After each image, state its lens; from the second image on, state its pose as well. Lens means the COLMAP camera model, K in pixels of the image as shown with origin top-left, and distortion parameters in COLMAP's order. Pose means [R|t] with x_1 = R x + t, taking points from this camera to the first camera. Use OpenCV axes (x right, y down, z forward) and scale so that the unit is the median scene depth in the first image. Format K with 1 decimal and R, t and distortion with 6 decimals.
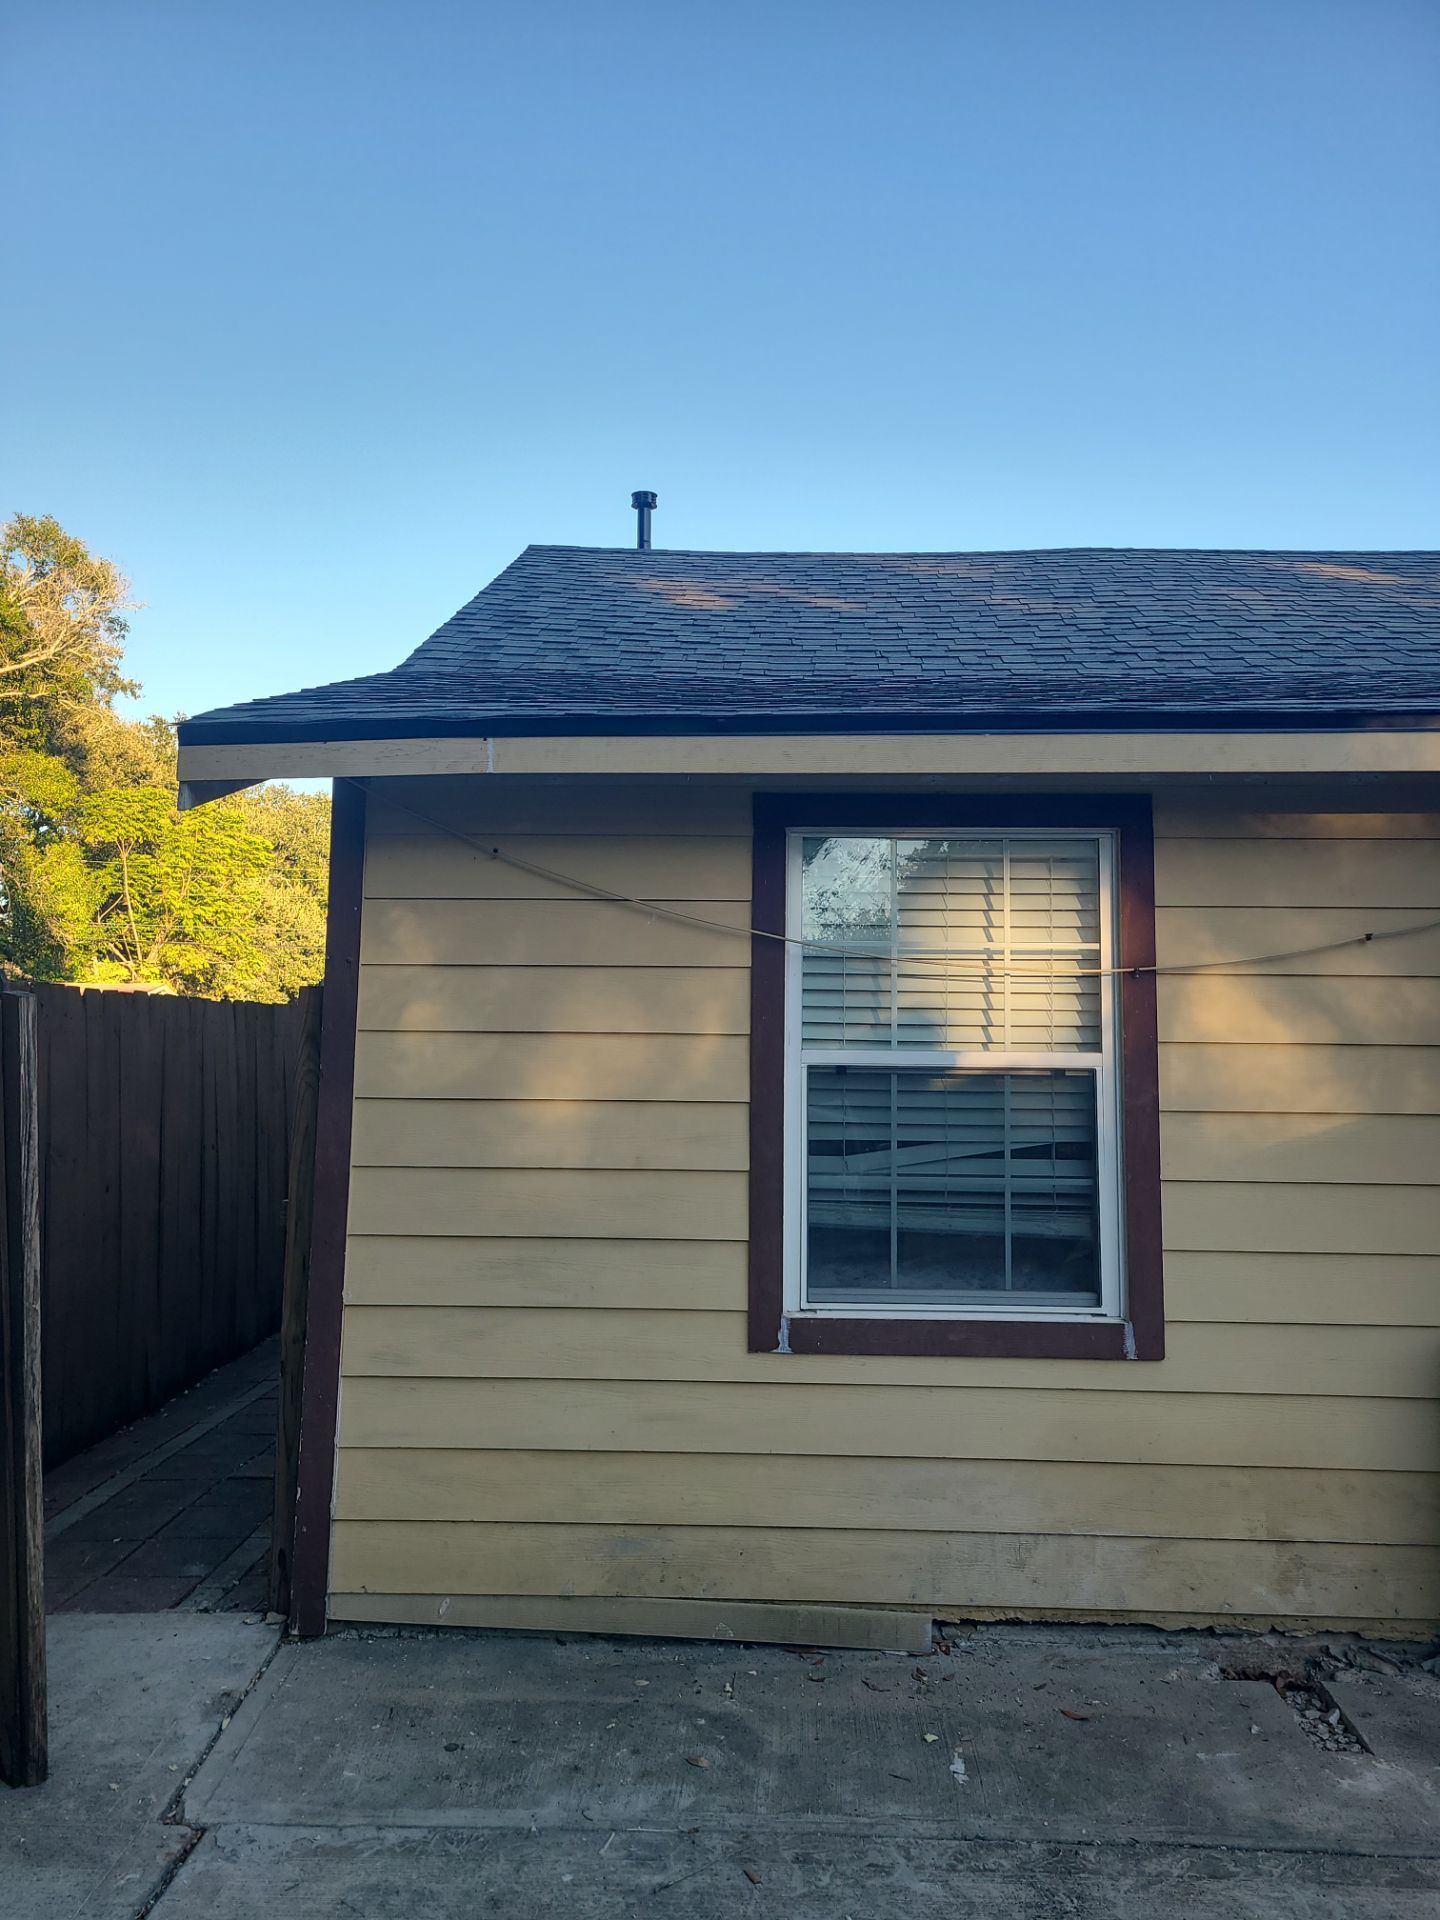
lens RADIAL K [[1379.4, 0, 720.0], [0, 1379.4, 960.0], [0, 0, 1]] dist [0.036524, -0.007113]
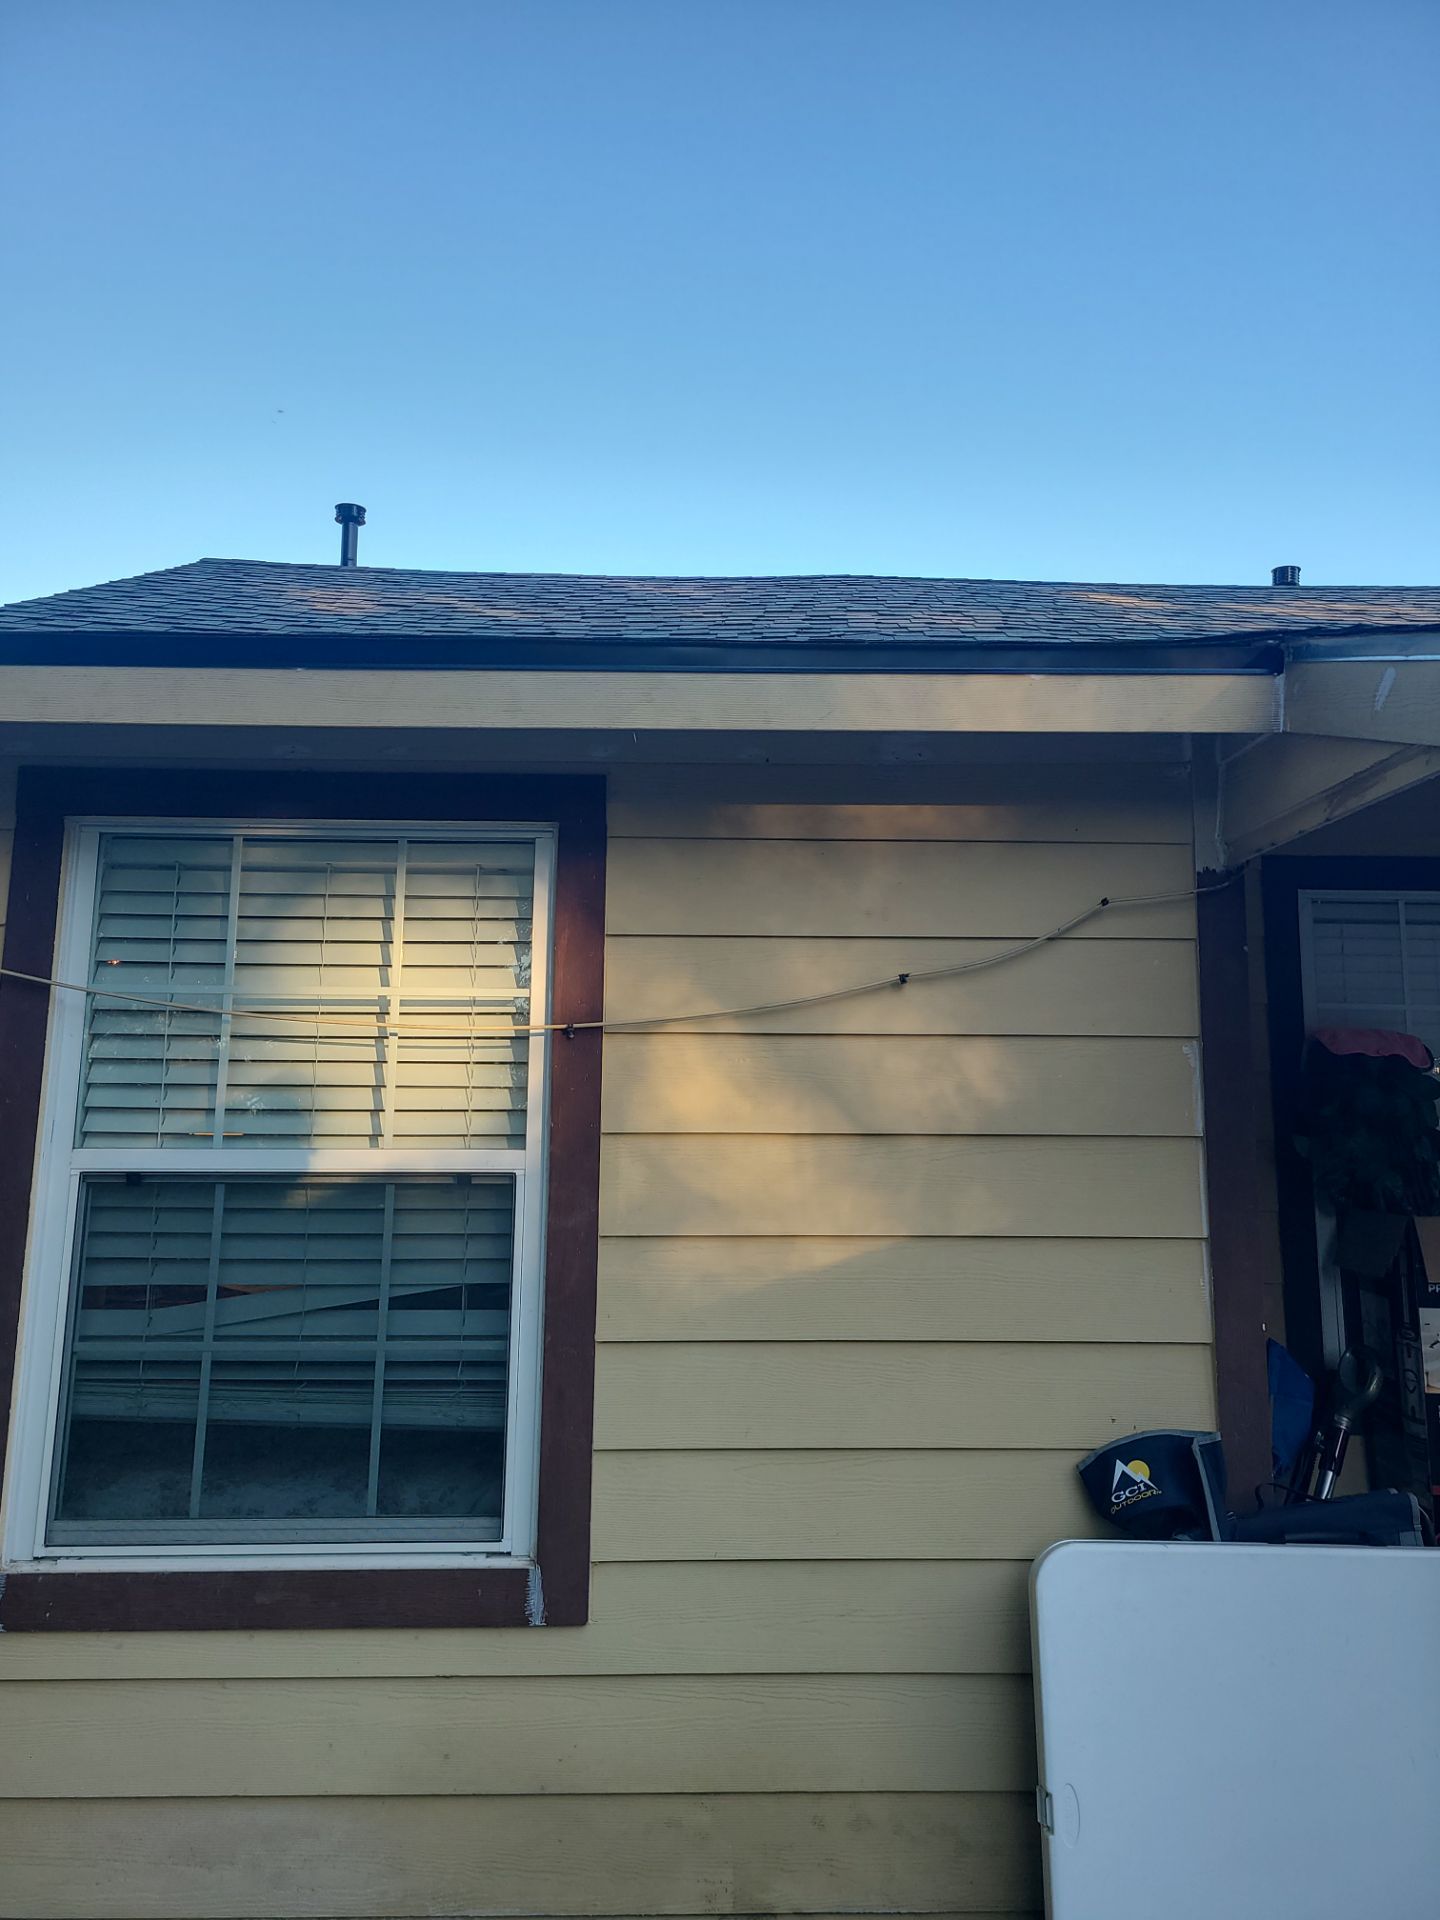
lens RADIAL K [[1379.4, 0, 720.0], [0, 1379.4, 960.0], [0, 0, 1]] dist [0.036524, -0.007113]
pose [[0.998721, 0.001584, 0.050537, 0.335386], [0.001621, 0.997992, -0.063317, 0.017333], [-0.050536, 0.063318, 0.996713, 0.313144]]
